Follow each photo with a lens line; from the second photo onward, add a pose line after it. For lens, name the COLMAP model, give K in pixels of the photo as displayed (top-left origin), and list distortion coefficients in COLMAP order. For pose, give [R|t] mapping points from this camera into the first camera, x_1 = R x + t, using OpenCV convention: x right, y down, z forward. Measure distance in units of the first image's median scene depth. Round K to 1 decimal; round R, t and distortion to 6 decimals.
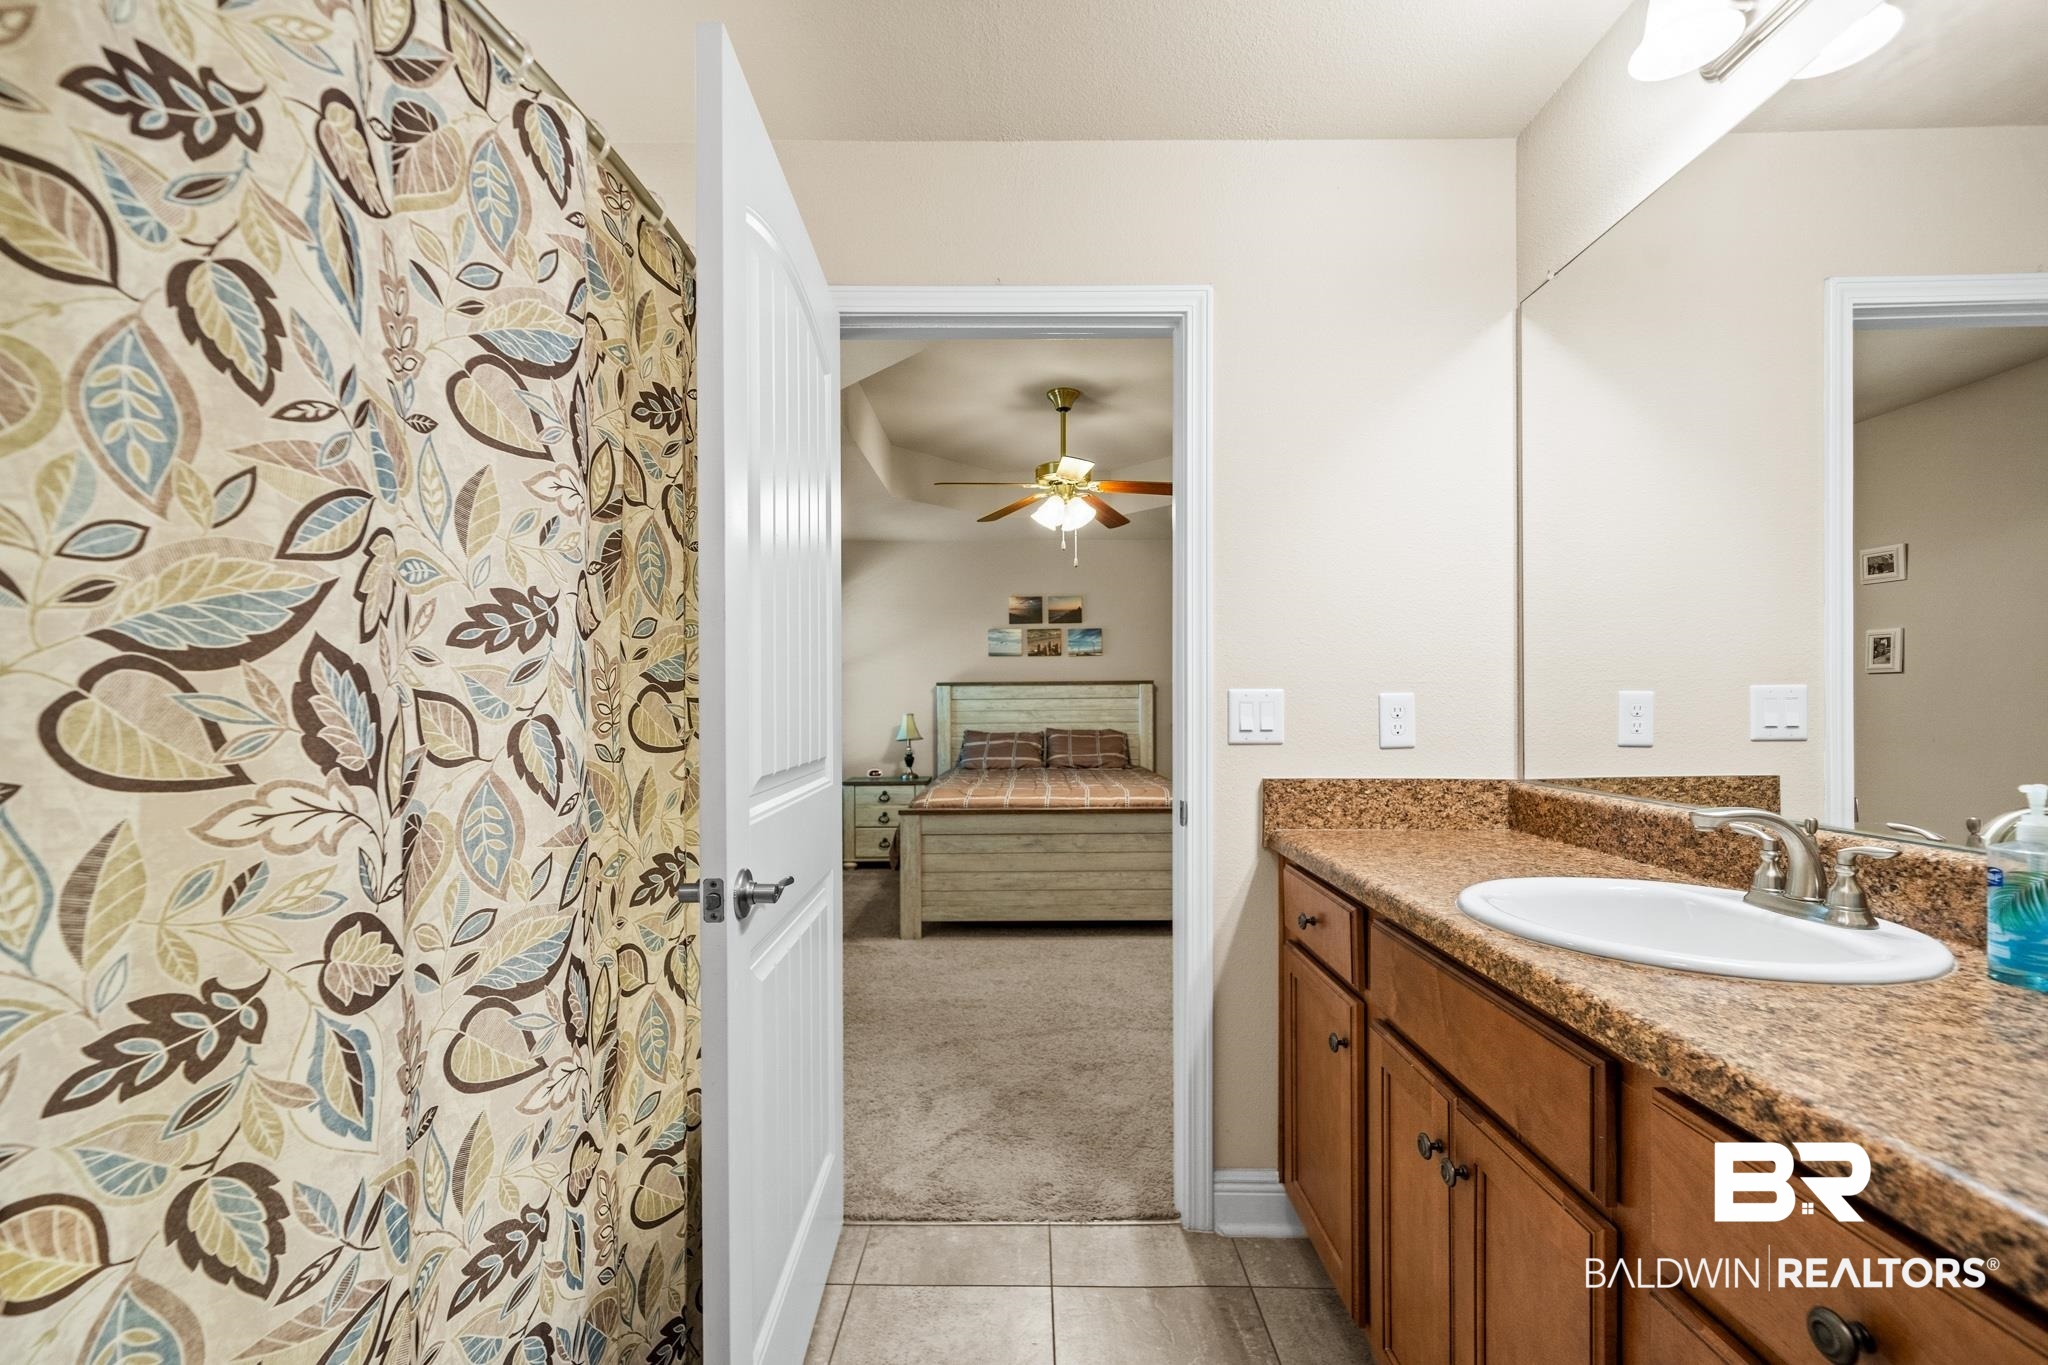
lens RADIAL K [[837.3, 0, 1033.4], [0, 837.3, 698.0], [0, 0, 1]] dist [0.007653, -0.000147]
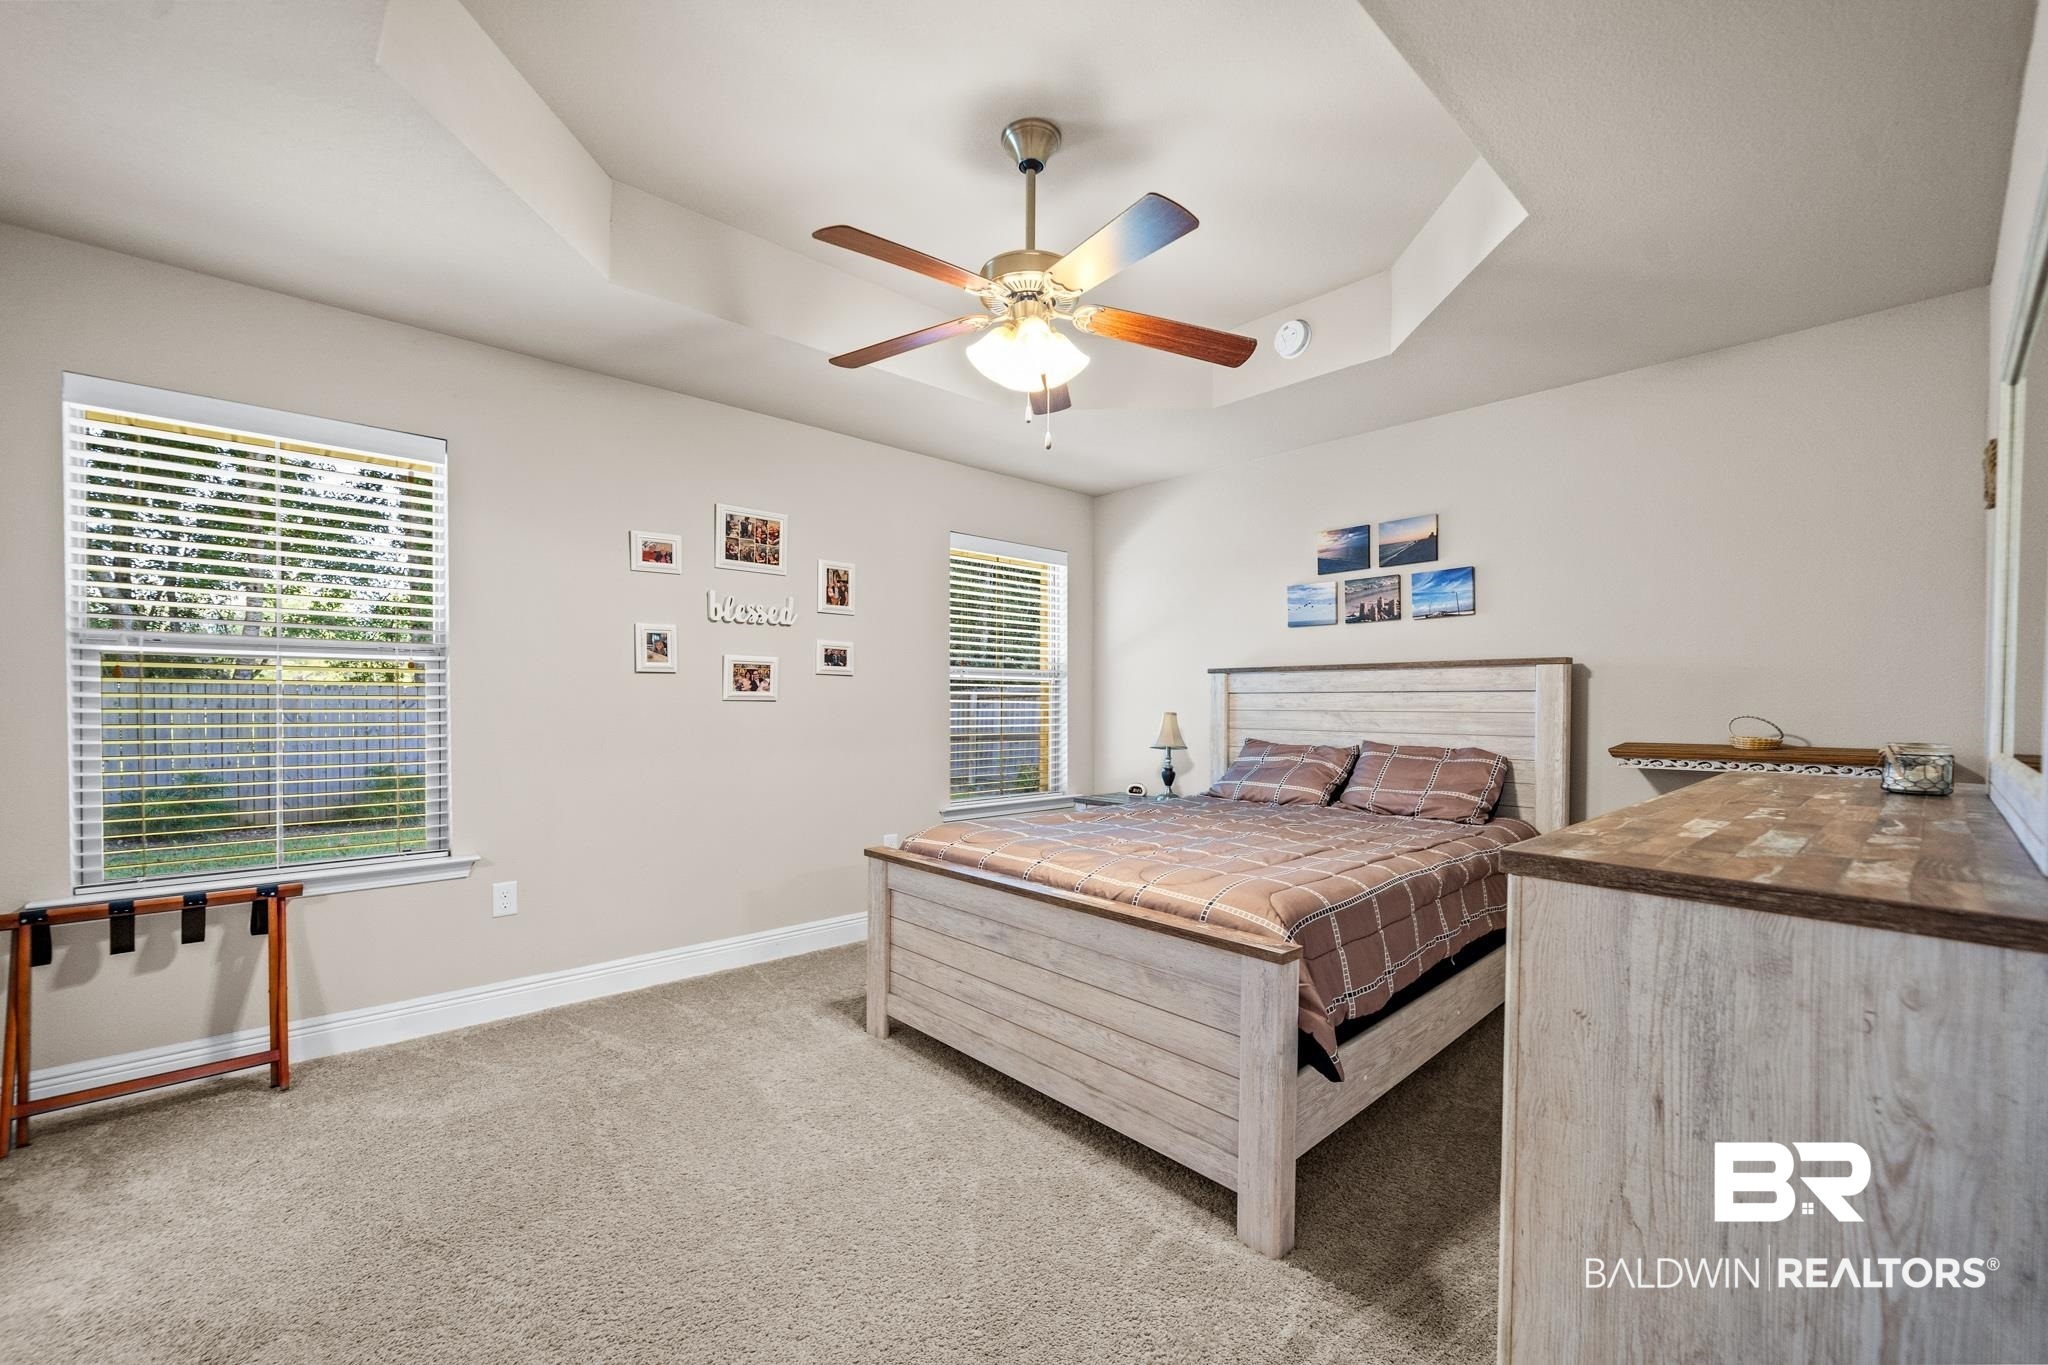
lens RADIAL K [[837.3, 0, 1025.1], [0, 837.3, 704.7], [0, 0, 1]] dist [0.007653, -0.000147]
pose [[0.682934, 0.013556, -0.730354, 0.291735], [-0.002218, 0.999862, 0.016484, 0.000413], [0.730476, -0.009638, 0.682870, 0.406054]]
